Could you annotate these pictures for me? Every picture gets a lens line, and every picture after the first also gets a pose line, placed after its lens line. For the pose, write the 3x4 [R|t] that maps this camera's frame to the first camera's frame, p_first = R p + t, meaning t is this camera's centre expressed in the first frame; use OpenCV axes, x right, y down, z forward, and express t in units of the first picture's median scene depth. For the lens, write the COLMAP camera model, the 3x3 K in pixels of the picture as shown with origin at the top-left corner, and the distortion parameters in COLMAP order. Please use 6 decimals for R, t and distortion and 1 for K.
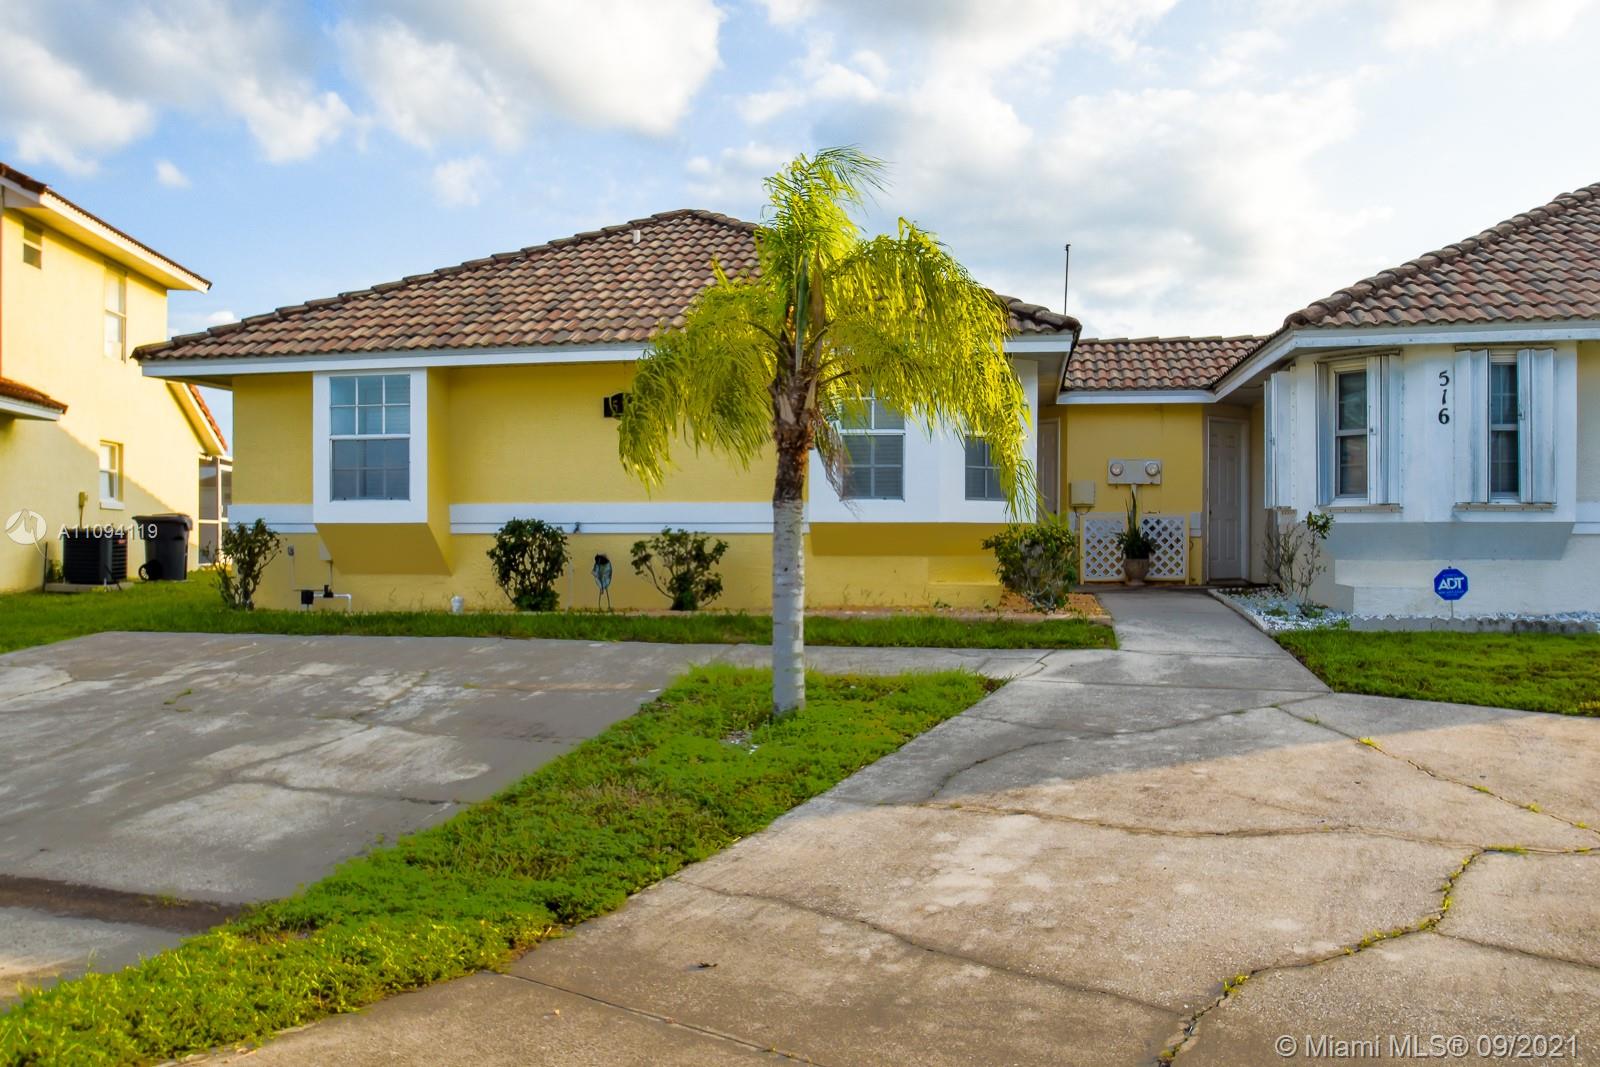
lens RADIAL K [[1291.3, 0, 766.9], [0, 1291.3, 536.2], [0, 0, 1]] dist [-0.030887, 0.005514]
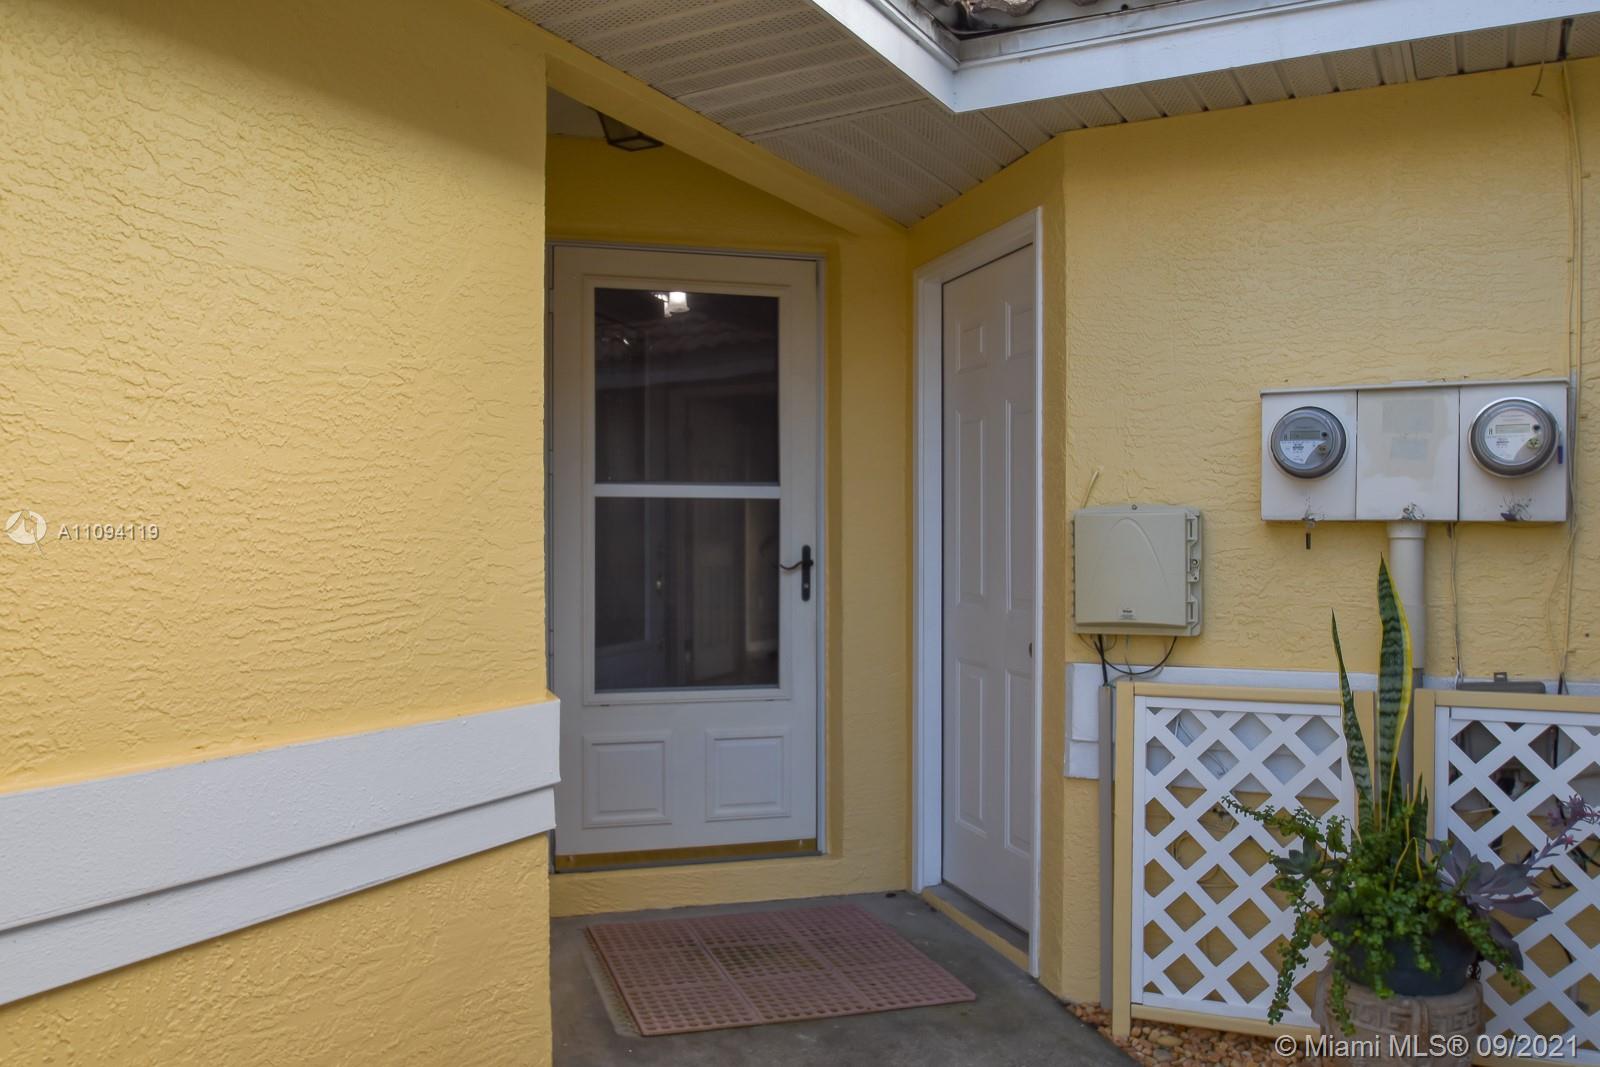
lens RADIAL K [[1291.3, 0, 766.9], [0, 1291.3, 536.2], [0, 0, 1]] dist [-0.030887, 0.005514]
pose [[0.953755, -0.003006, -0.300570, 0.319843], [0.002440, 0.999994, -0.002258, -0.048582], [0.300575, 0.001420, 0.953757, 1.010006]]
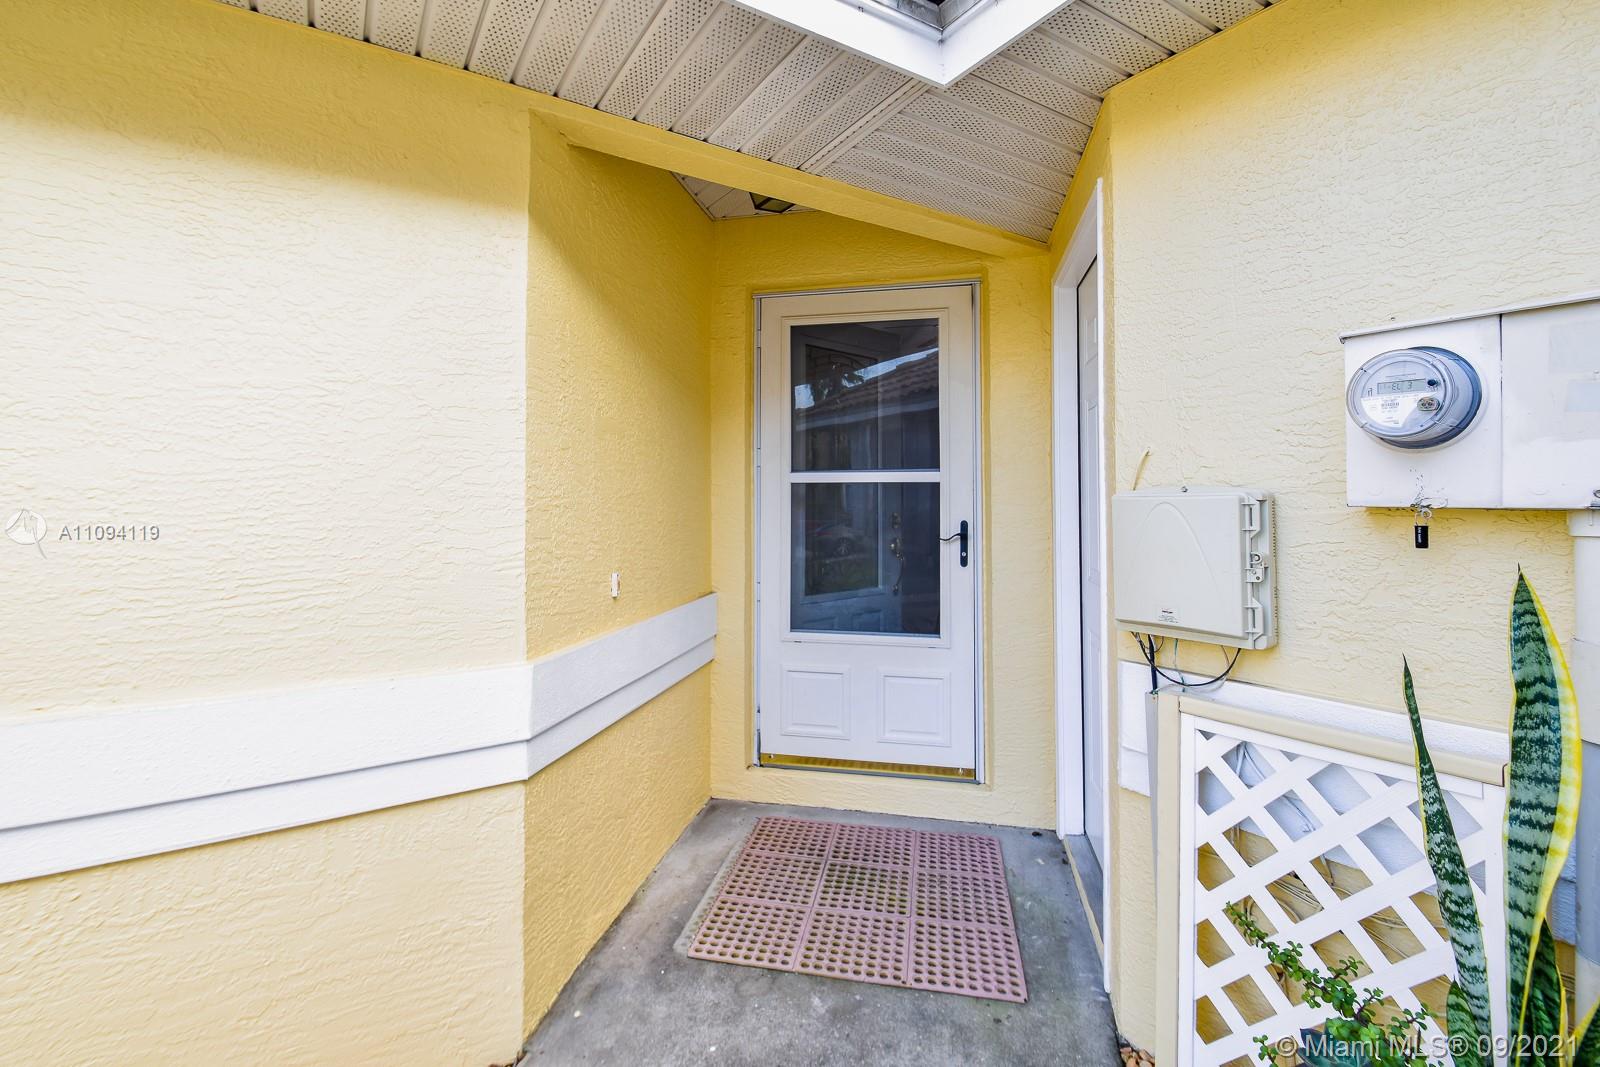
lens RADIAL K [[722.2, 0, 787.5], [0, 722.2, 478.5], [0, 0, 1]] dist [0.003718, -0.008761]
pose [[0.690402, -0.026418, -0.722944, 0.354941], [0.002353, 0.999410, -0.034273, -0.052497], [0.723422, 0.021960, 0.690056, 1.141226]]
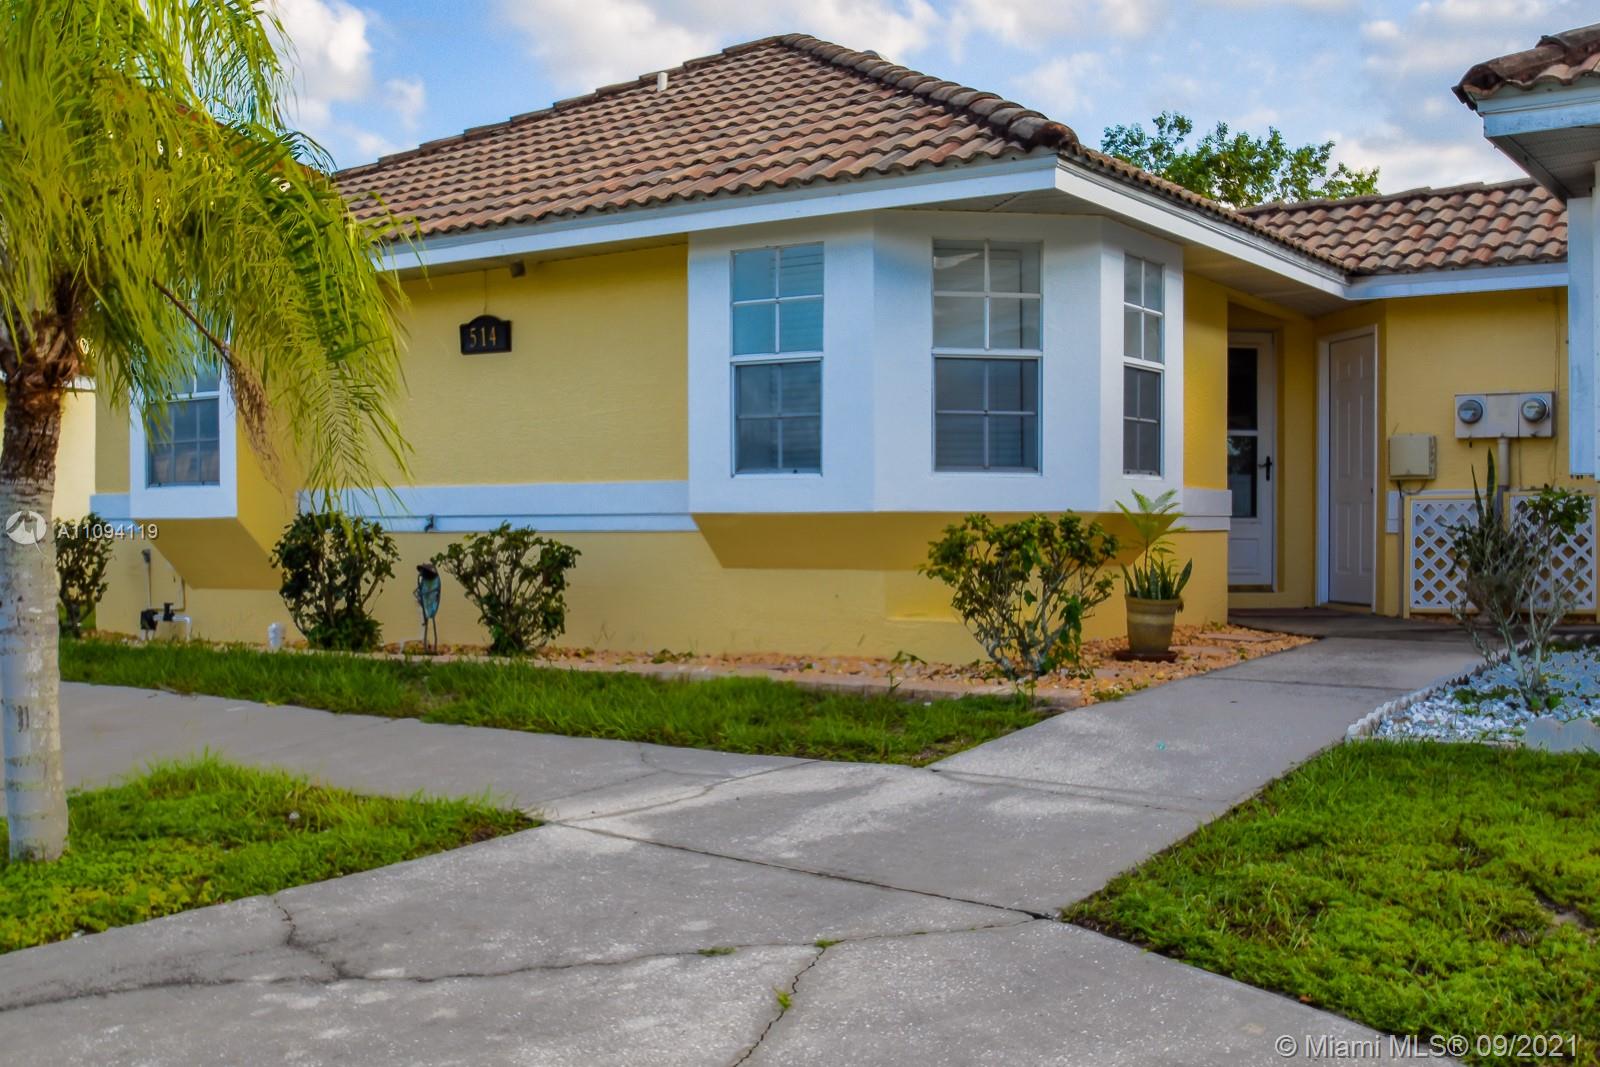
lens RADIAL K [[1654.3, 0, 800.0], [0, 1654.3, 533.5], [0, 0, 1]] dist [-0.038285, 0.003777]
pose [[0.920152, -0.001716, -0.391558, 0.358360], [0.003024, 0.999992, 0.002723, -0.002989], [0.391550, -0.003689, 0.920150, 0.295397]]
